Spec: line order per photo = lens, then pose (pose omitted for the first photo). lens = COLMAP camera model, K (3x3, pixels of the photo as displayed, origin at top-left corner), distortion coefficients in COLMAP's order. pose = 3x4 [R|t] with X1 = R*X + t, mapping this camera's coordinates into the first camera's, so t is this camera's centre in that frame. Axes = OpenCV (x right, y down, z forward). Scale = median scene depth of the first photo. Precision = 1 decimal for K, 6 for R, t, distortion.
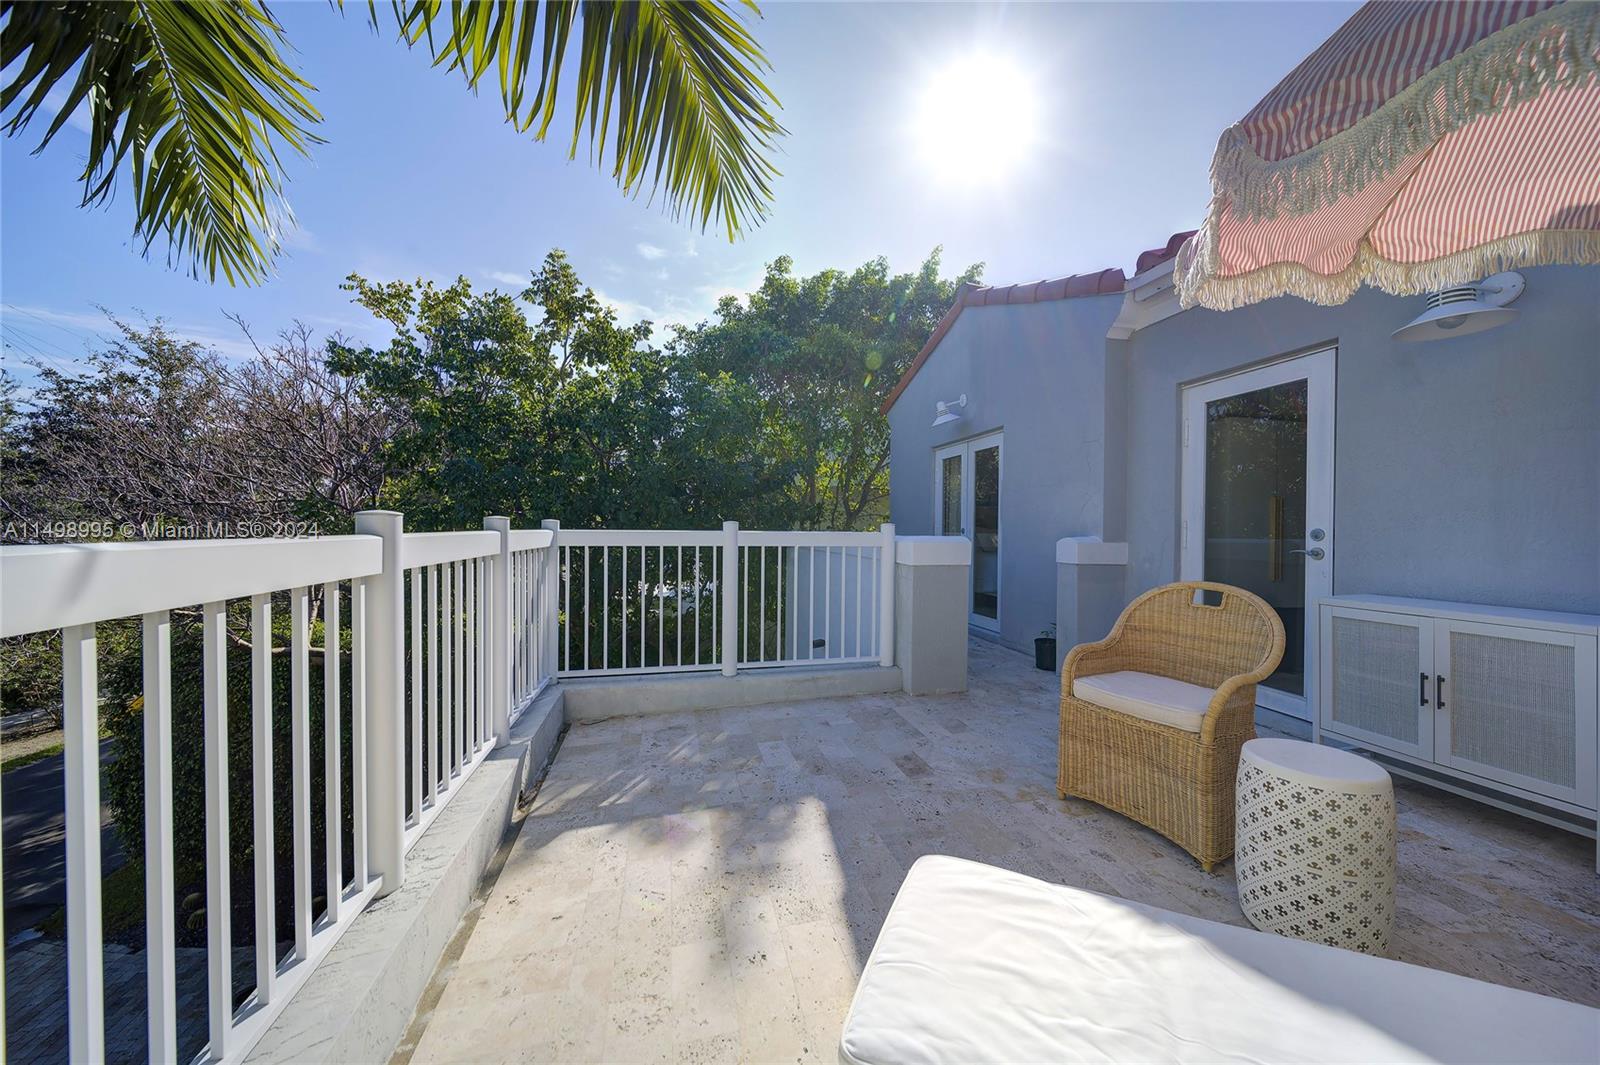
lens RADIAL K [[559.2, 0, 803.9], [0, 559.2, 537.6], [0, 0, 1]] dist [0.000898, -0.000208]
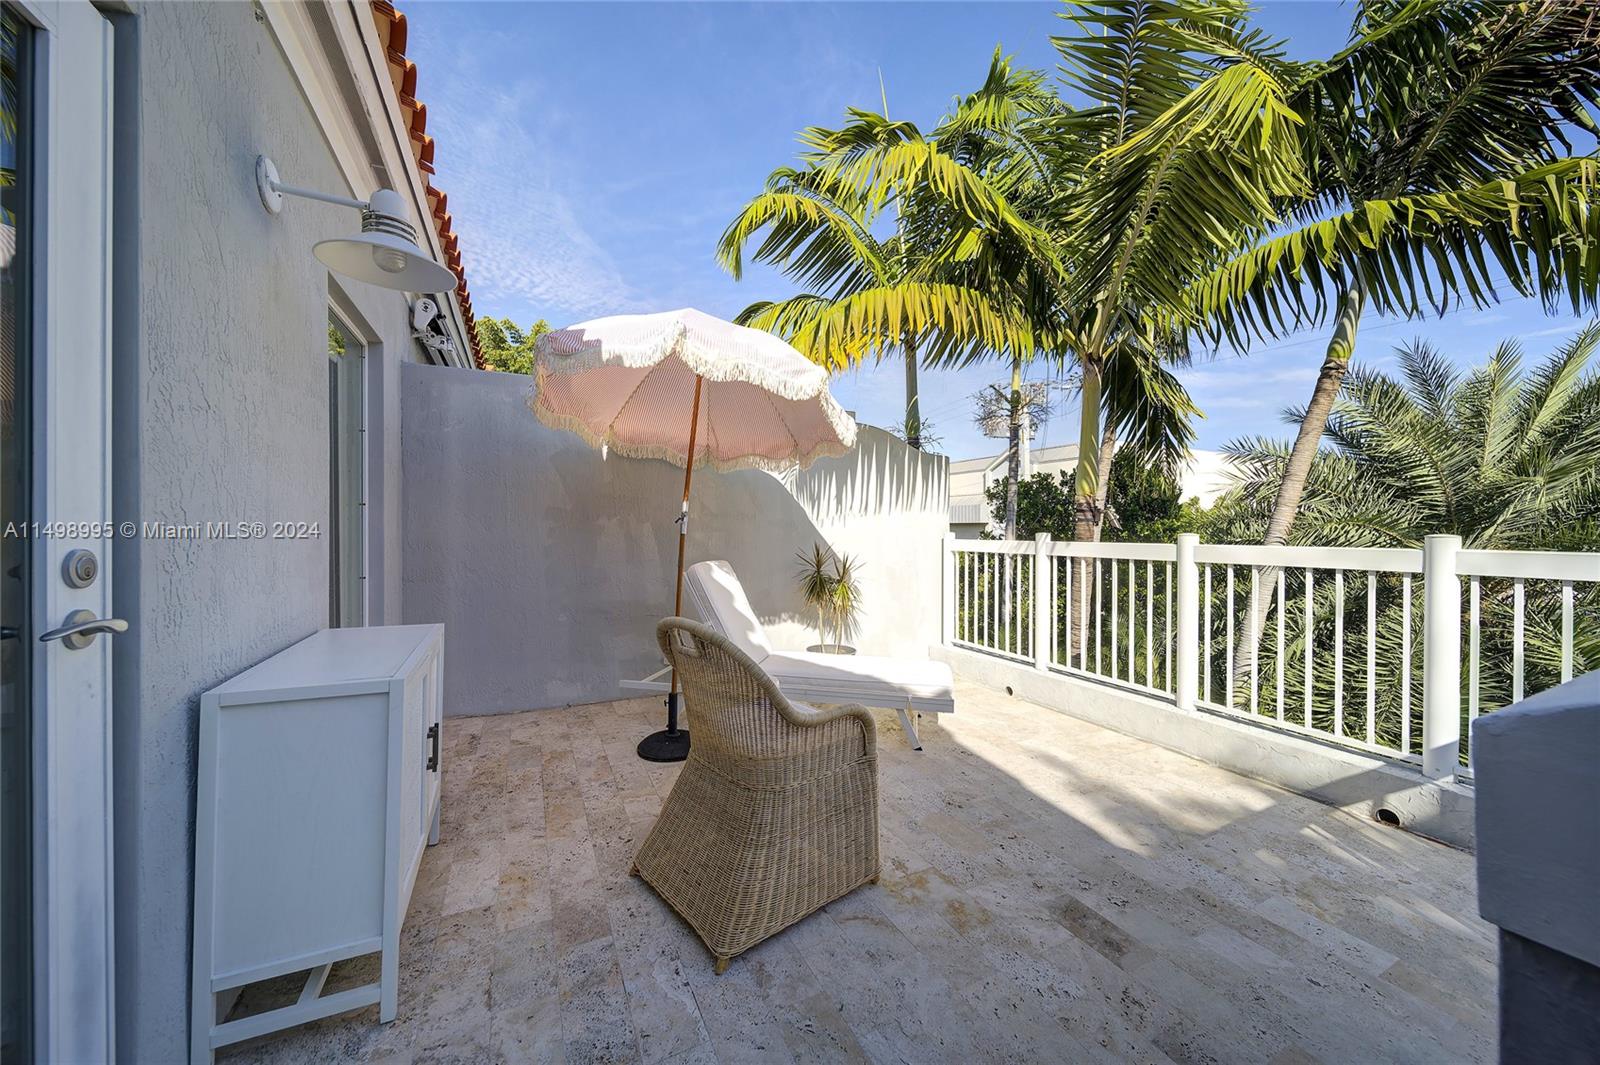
lens RADIAL K [[559.2, 0, 805.4], [0, 559.2, 531.5], [0, 0, 1]] dist [0.000898, -0.000208]
pose [[-0.974888, -0.007830, -0.222557, 0.740037], [-0.008625, 0.999959, 0.002600, -0.039754], [0.222528, 0.004454, -0.974916, 1.755864]]
